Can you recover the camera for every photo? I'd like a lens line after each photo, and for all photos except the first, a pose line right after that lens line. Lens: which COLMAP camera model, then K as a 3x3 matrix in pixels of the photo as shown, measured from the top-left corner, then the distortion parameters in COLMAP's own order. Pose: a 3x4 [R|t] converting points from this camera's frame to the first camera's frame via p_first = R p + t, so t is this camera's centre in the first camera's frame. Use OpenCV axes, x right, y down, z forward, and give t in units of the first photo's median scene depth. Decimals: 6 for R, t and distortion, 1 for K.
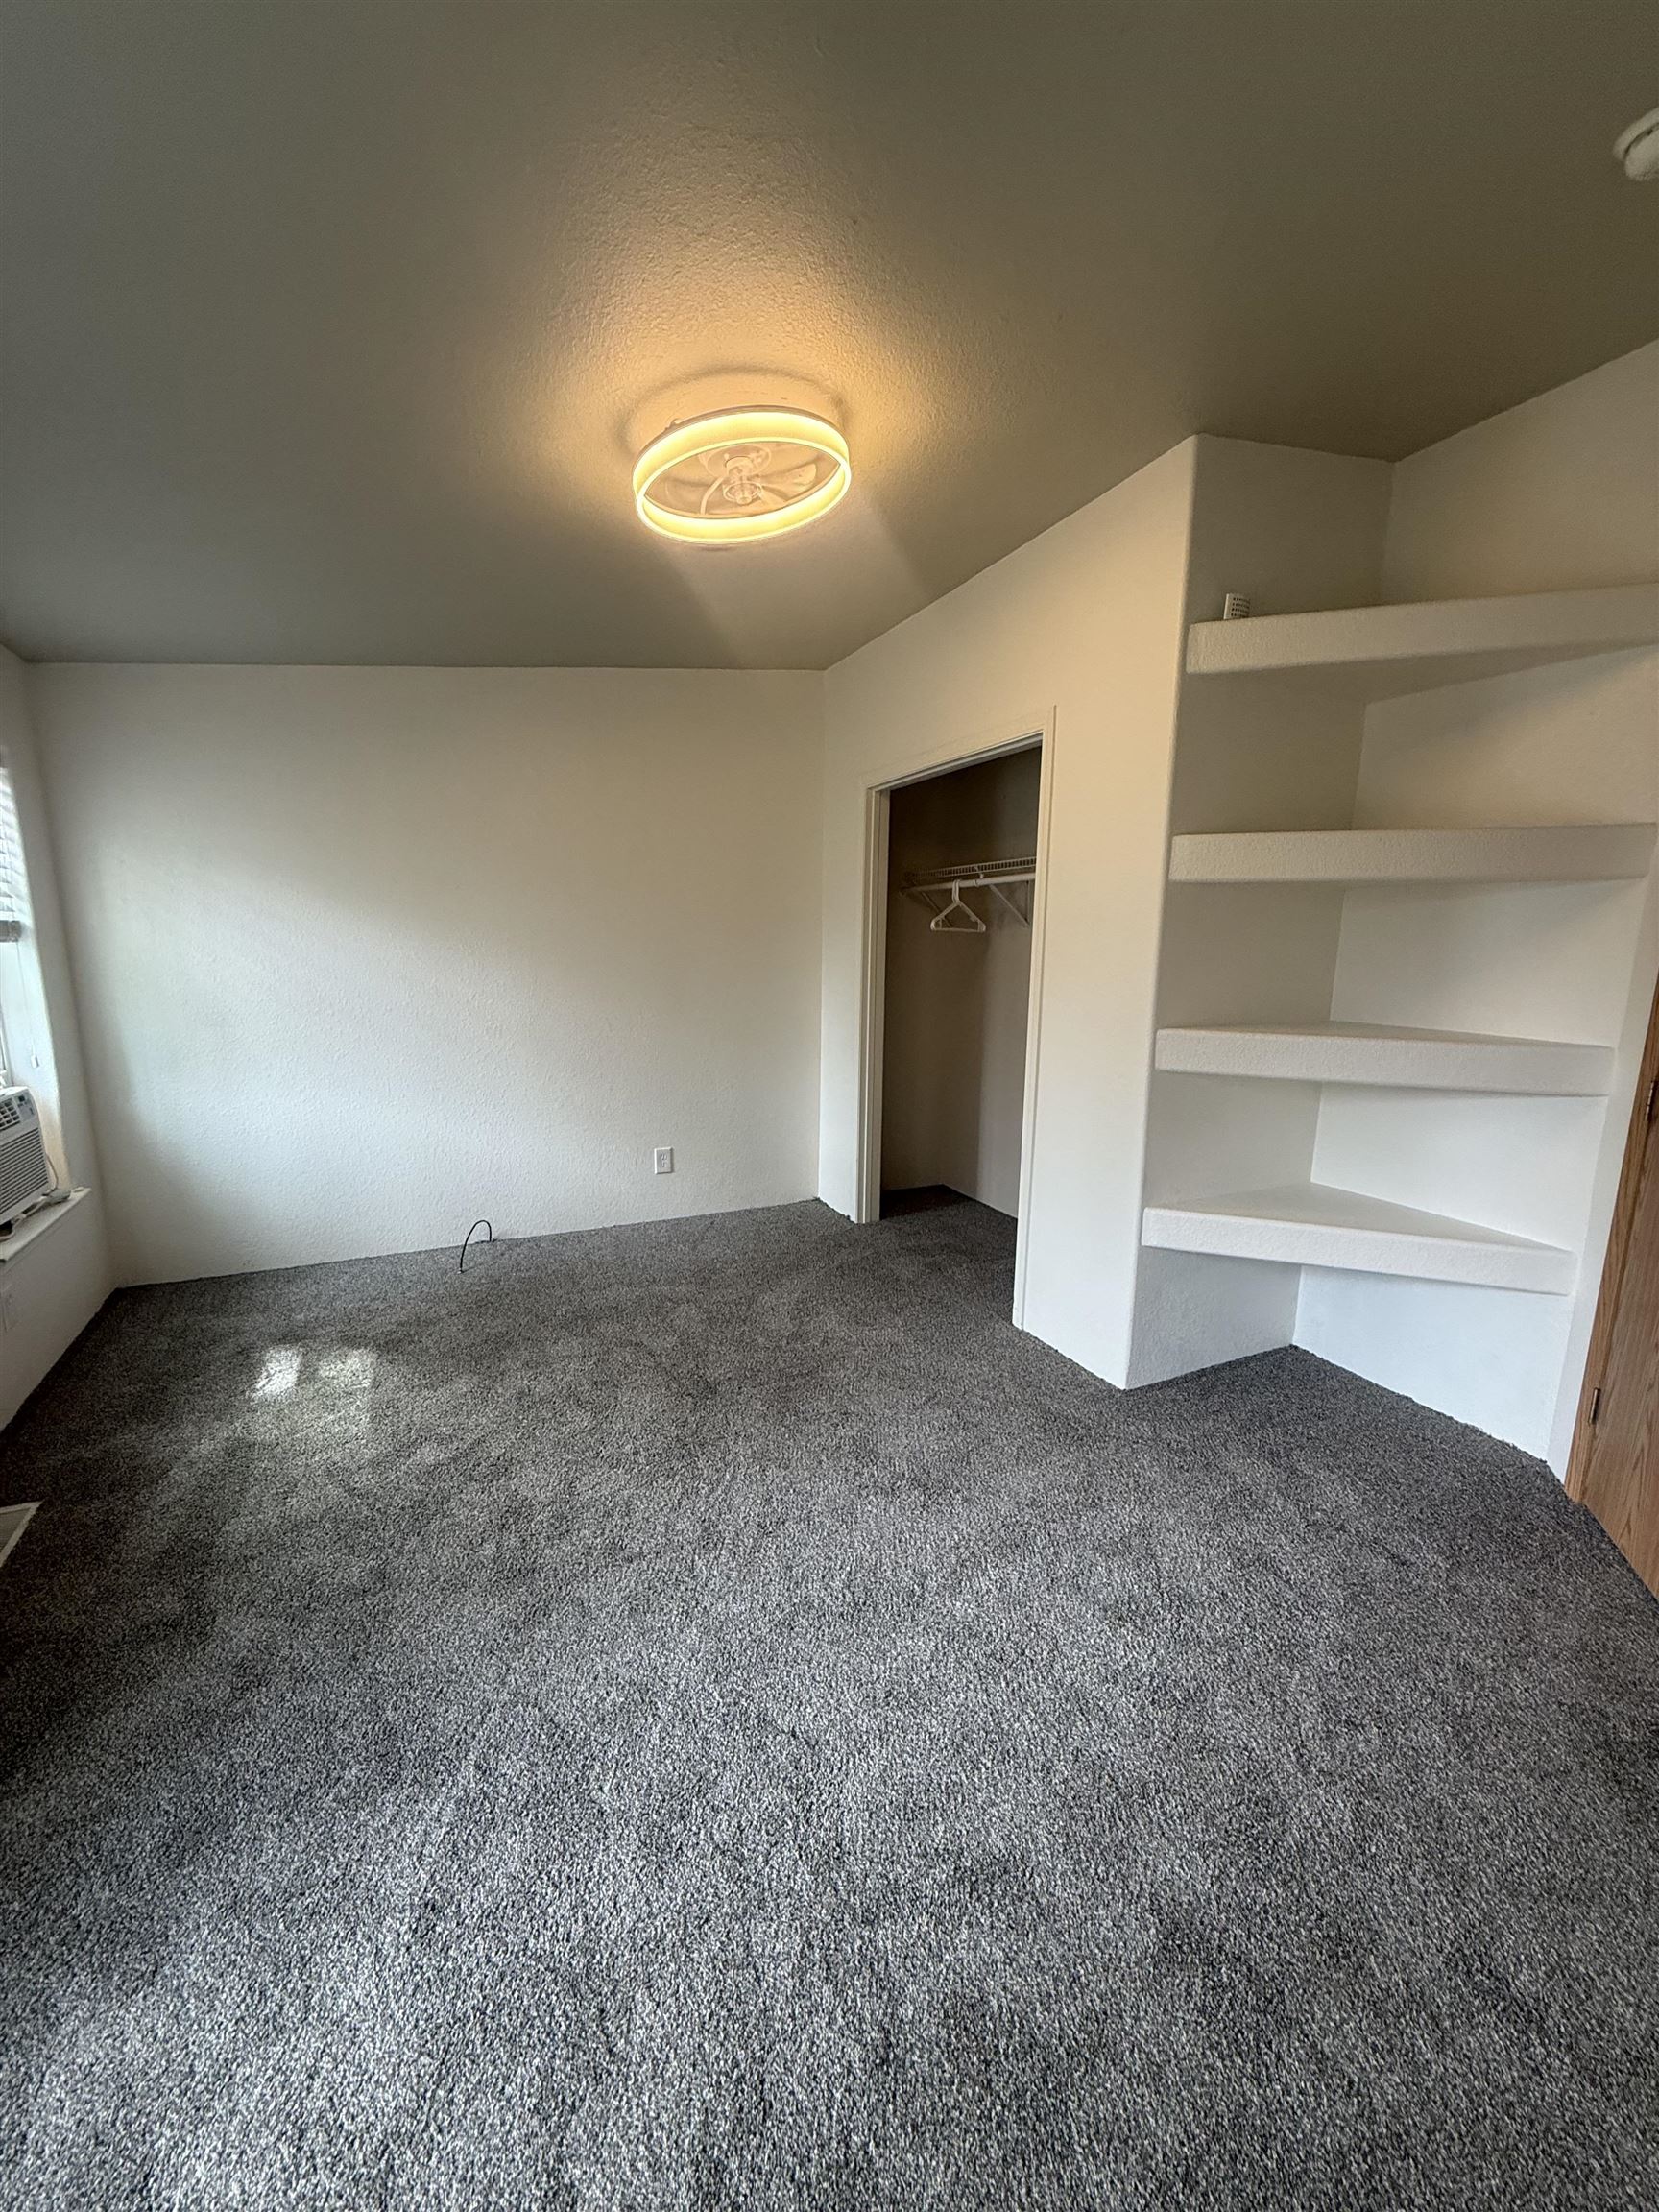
lens RADIAL K [[880.9, 0, 831.2], [0, 880.9, 1104.0], [0, 0, 1]] dist [-0.001051, 0.000821]
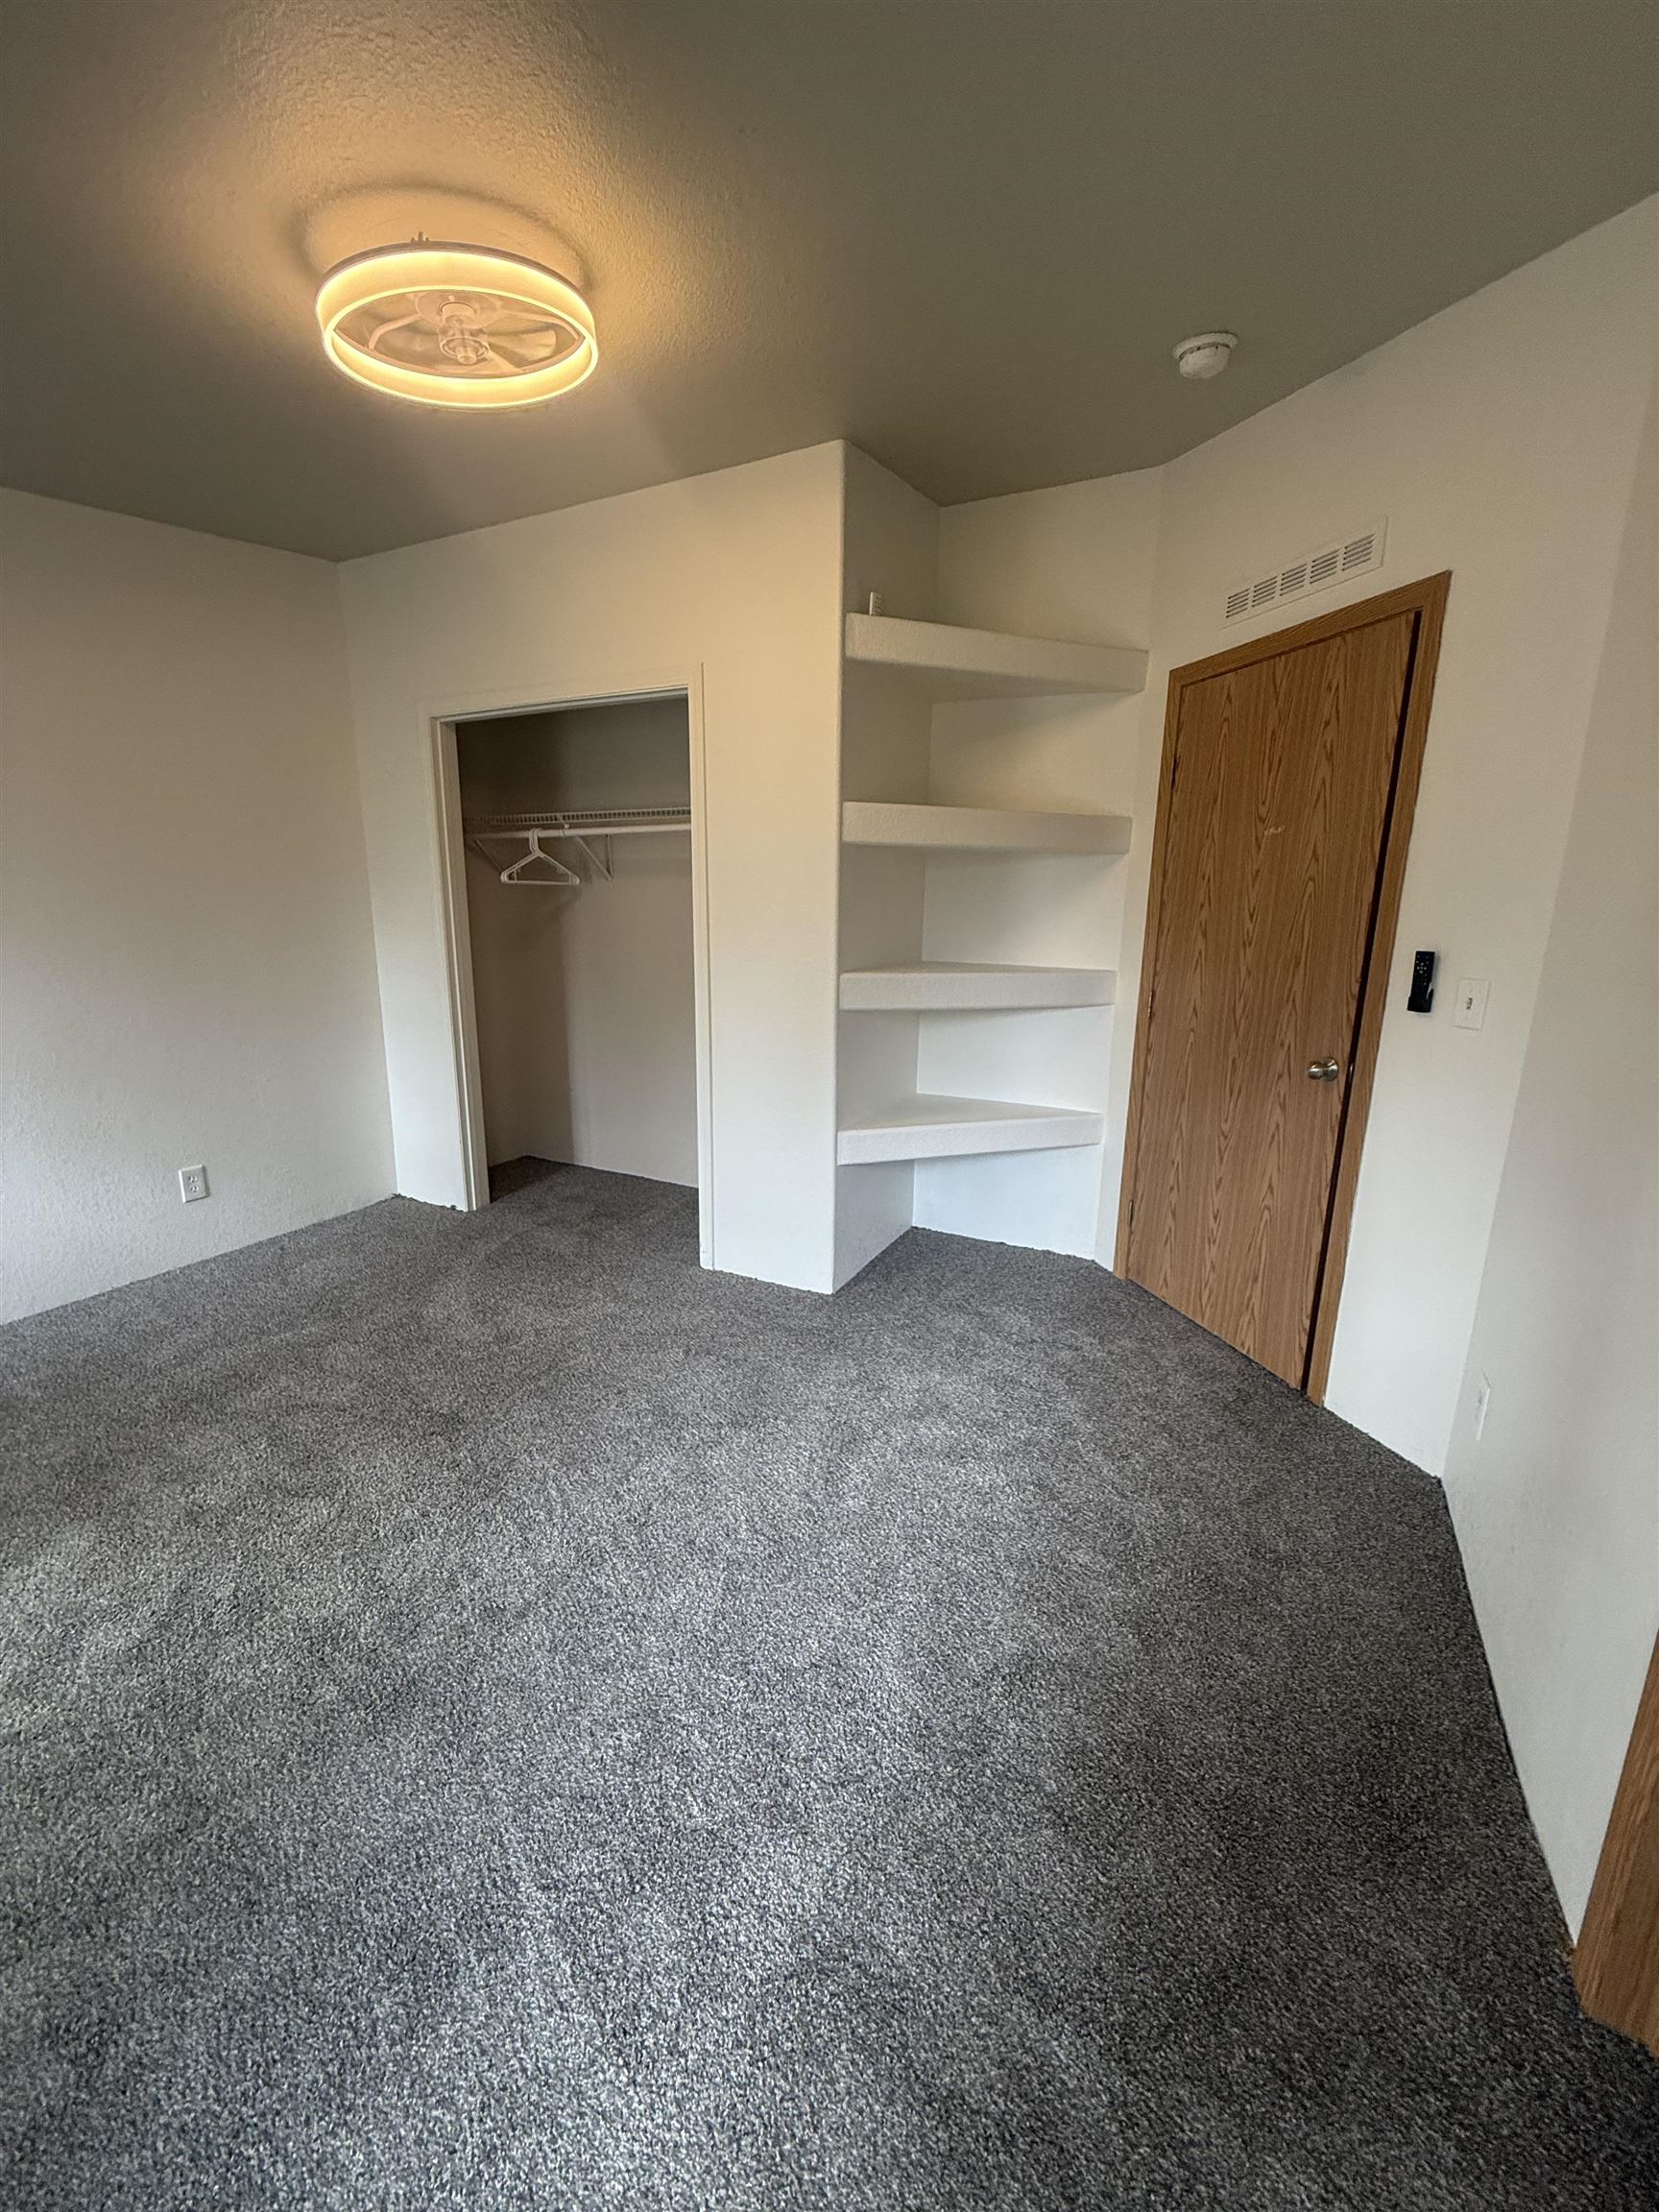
lens RADIAL K [[880.9, 0, 831.2], [0, 880.9, 1104.0], [0, 0, 1]] dist [-0.001051, 0.000821]
pose [[0.790291, -0.135761, 0.597502, -0.349185], [0.106613, 0.990738, 0.084097, -0.016142], [-0.603385, -0.002759, 0.797445, 0.101536]]
